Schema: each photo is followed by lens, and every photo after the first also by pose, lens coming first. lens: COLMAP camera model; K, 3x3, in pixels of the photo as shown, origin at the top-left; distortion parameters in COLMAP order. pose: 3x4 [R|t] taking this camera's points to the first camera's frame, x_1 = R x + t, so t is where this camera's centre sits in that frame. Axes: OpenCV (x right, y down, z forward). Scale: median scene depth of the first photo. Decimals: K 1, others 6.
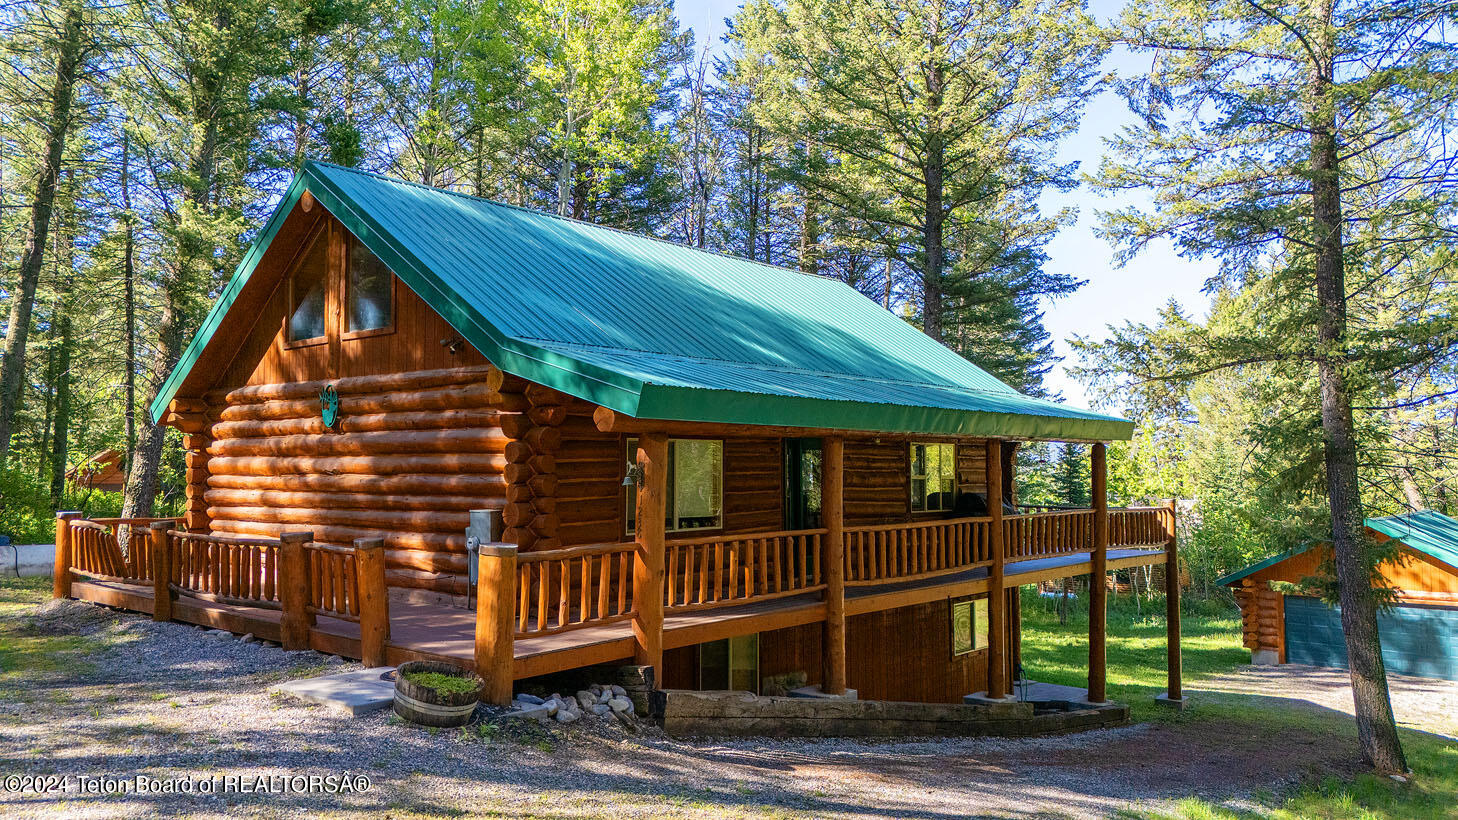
lens RADIAL K [[1083.1, 0, 741.9], [0, 1083.1, 438.2], [0, 0, 1]] dist [0.061981, -0.069950]
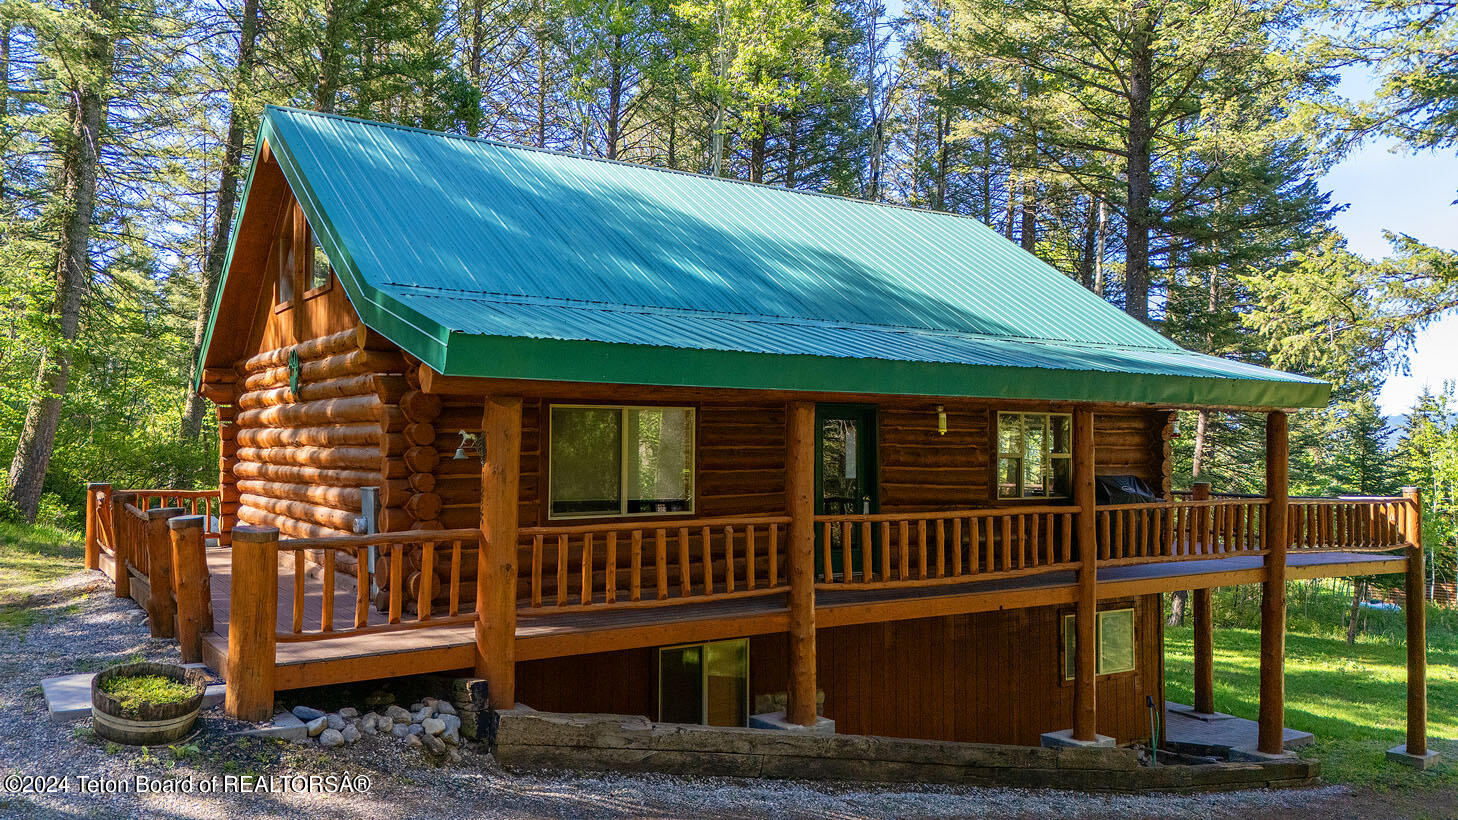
lens RADIAL K [[1132.9, 0, 731.1], [0, 1132.9, 440.4], [0, 0, 1]] dist [0.052072, -0.018486]
pose [[0.959613, 0.002131, -0.281316, 0.240029], [0.003736, 0.999787, 0.020316, 0.009223], [0.281299, -0.020547, 0.959400, 0.168742]]
